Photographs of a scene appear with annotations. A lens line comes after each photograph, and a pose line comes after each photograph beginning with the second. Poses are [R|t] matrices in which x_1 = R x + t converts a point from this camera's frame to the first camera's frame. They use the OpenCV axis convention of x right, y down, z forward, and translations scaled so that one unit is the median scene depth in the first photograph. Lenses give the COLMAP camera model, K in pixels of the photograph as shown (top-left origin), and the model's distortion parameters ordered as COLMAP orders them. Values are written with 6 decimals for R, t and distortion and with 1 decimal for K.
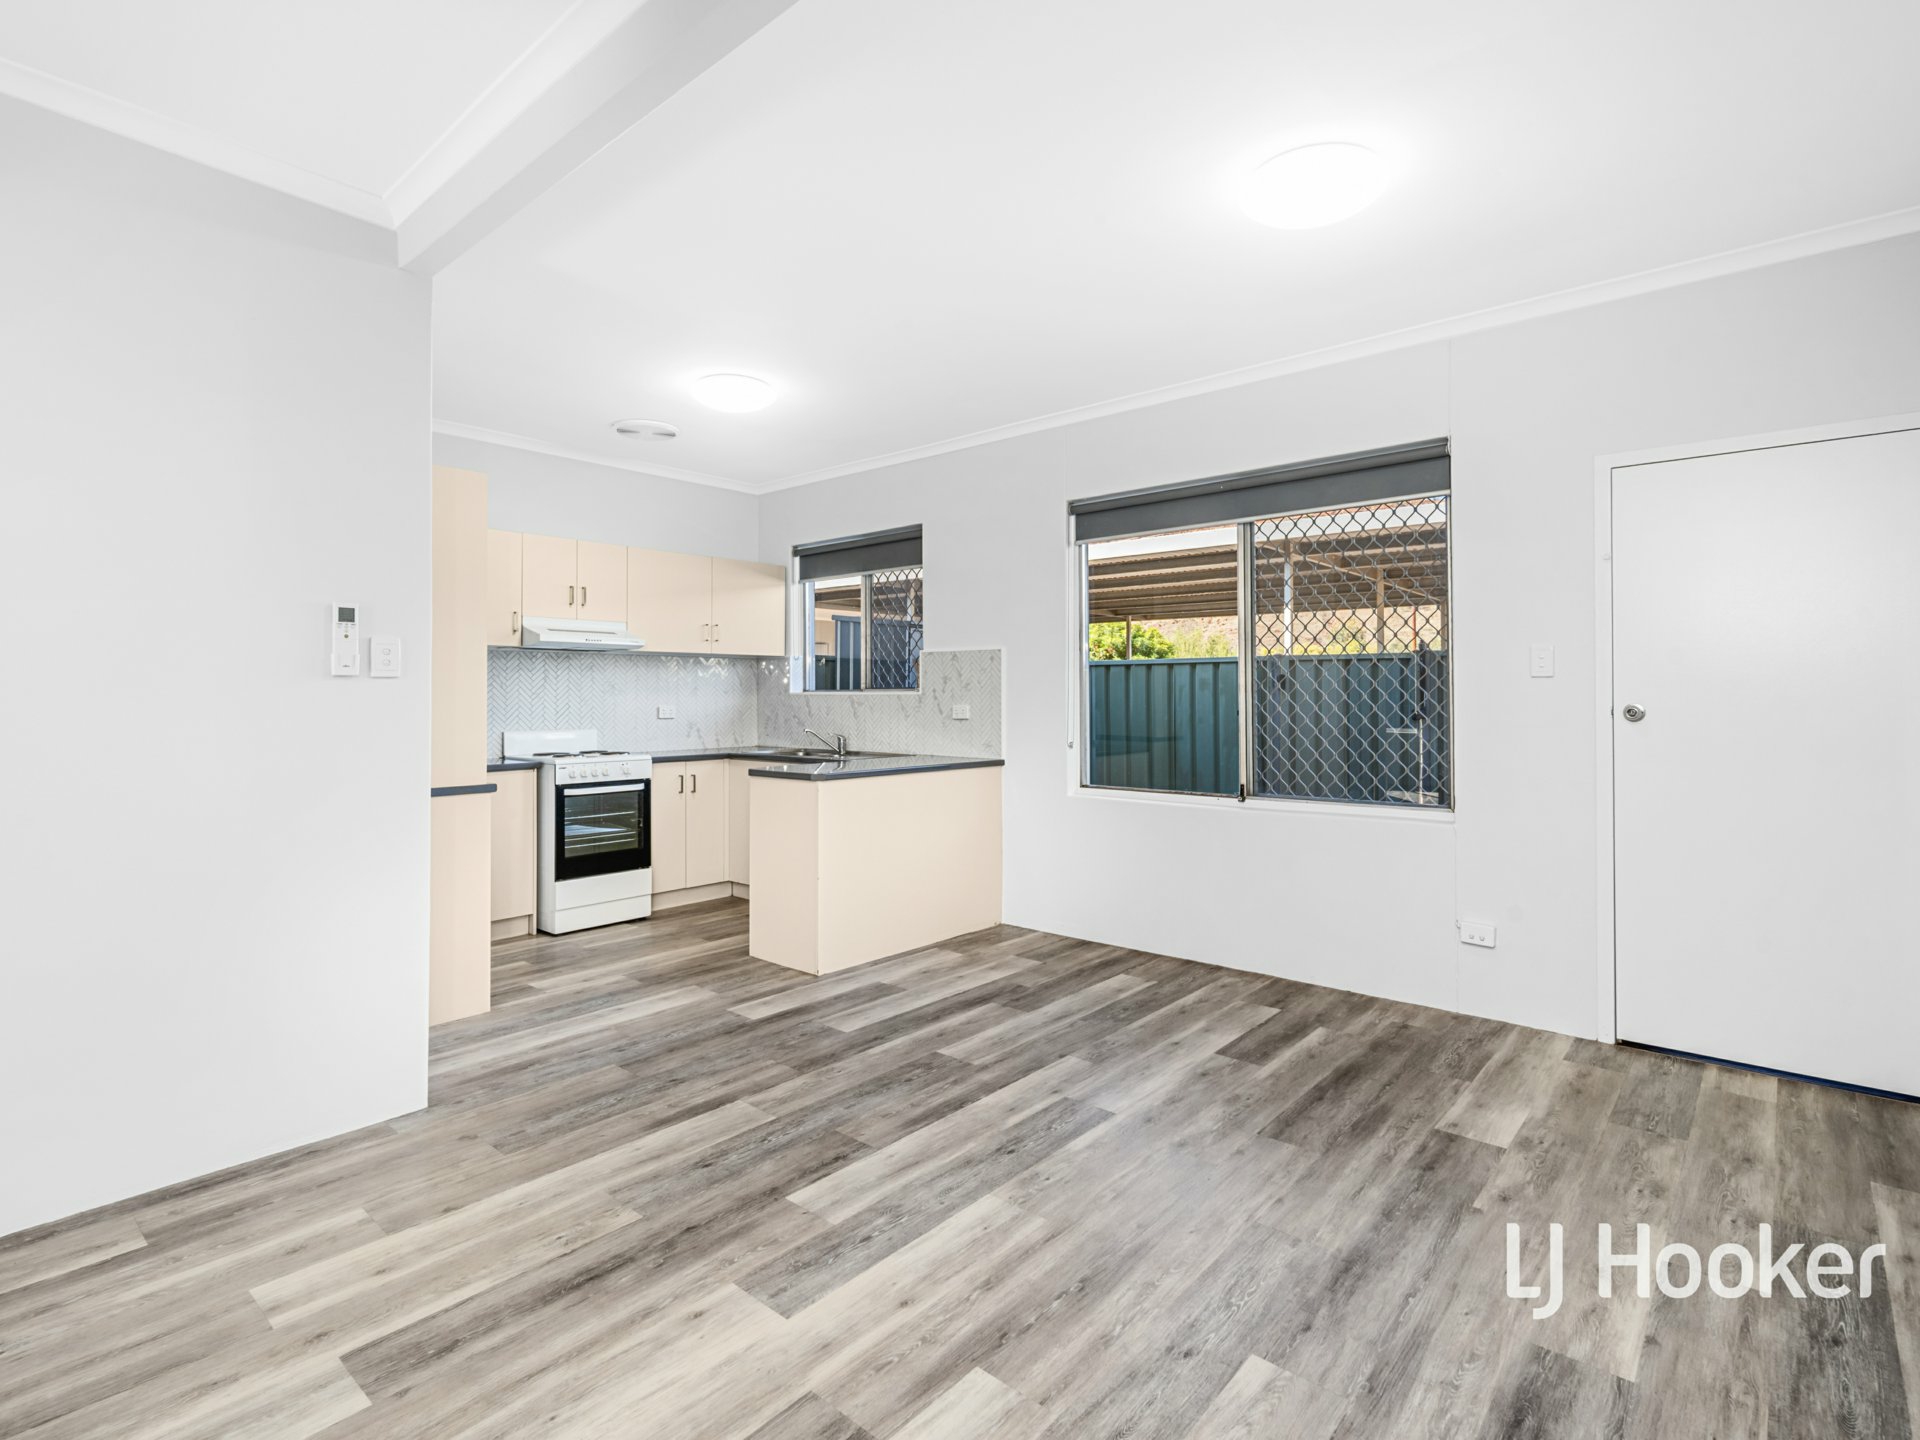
lens RADIAL K [[946.9, 0, 957.7], [0, 946.9, 691.5], [0, 0, 1]] dist [0.001166, -0.001126]
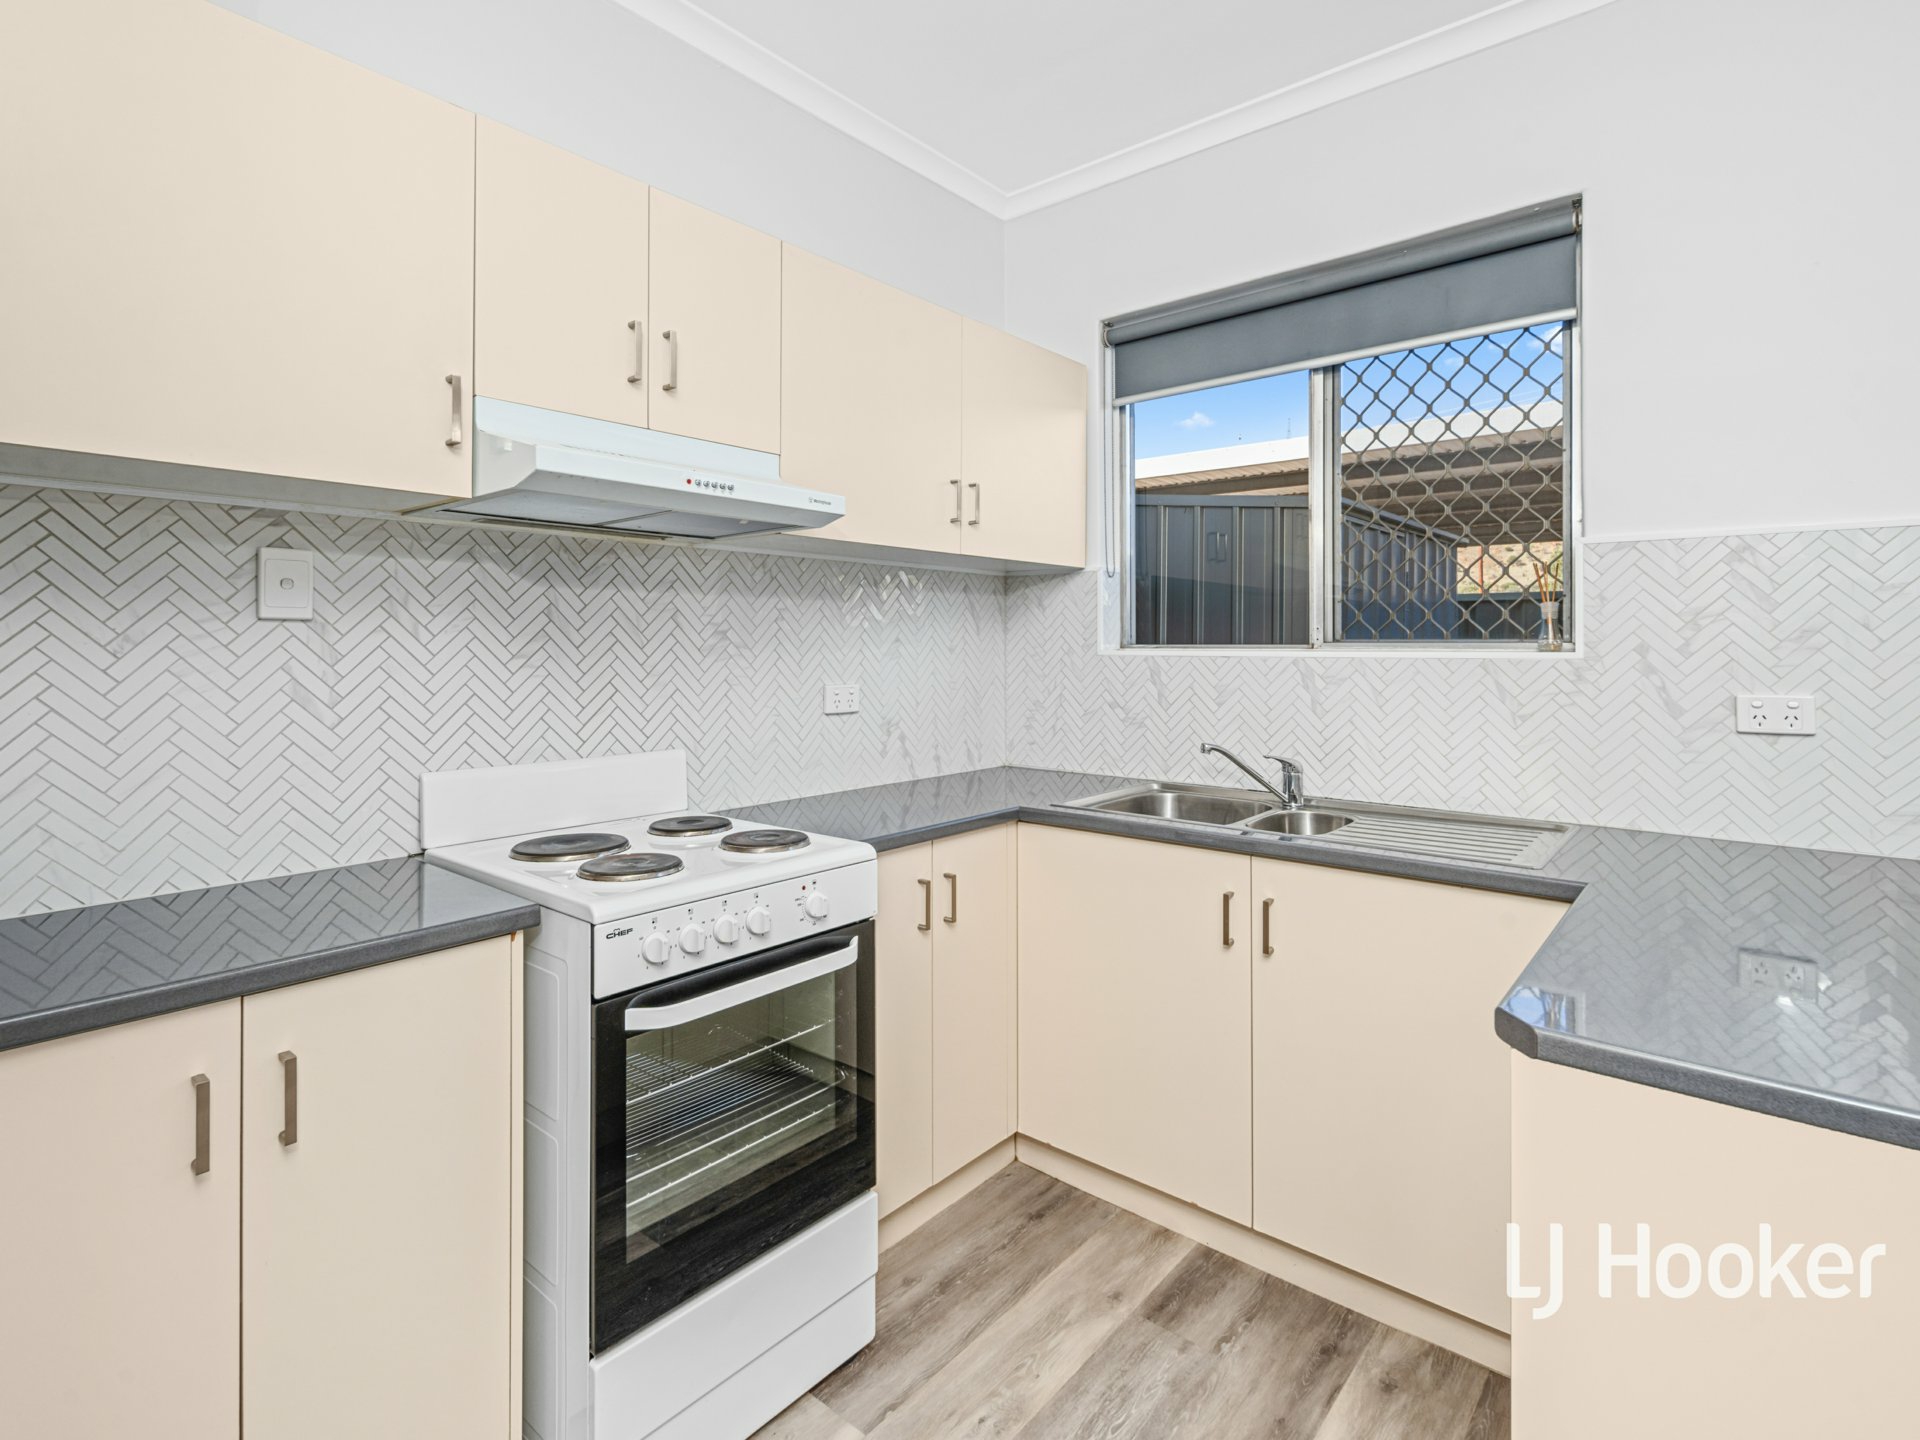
lens RADIAL K [[946.9, 0, 957.7], [0, 946.9, 635.9], [0, 0, 1]] dist [0.001166, -0.001126]
pose [[0.999916, 0.002995, 0.012650, -0.321407], [-0.002935, 0.999984, -0.004754, -0.004019], [-0.012664, 0.004716, 0.999909, 0.721602]]
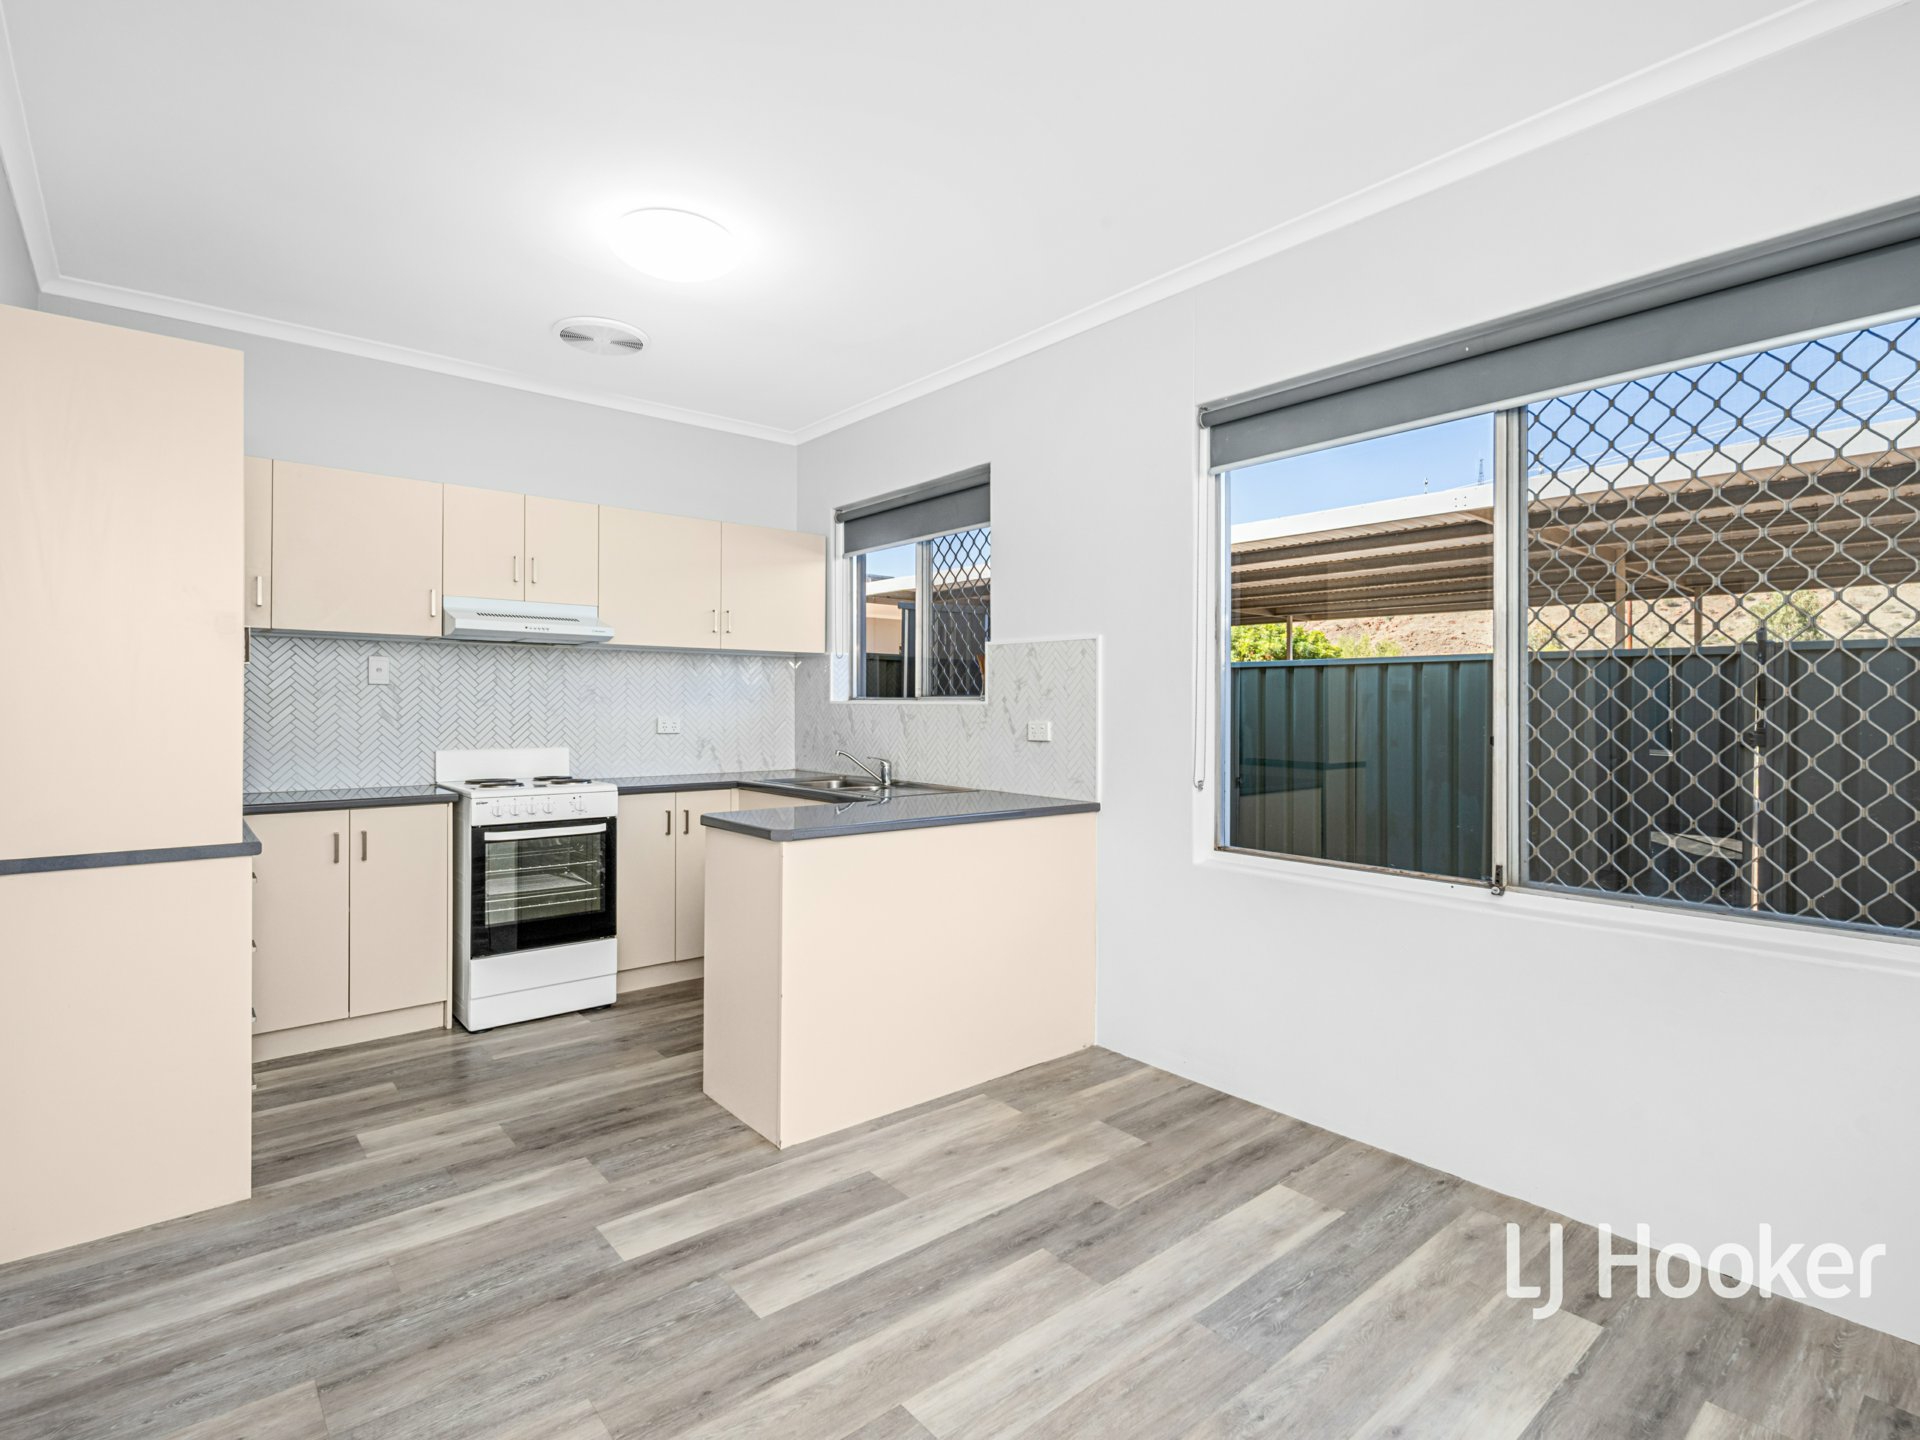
lens RADIAL K [[946.9, 0, 963.4], [0, 946.9, 703.9], [0, 0, 1]] dist [0.001166, -0.001126]
pose [[0.988521, 0.006681, -0.150937, 0.056972], [-0.006033, 0.999971, 0.004751, -0.000871], [0.150964, -0.003785, 0.988532, 0.336121]]
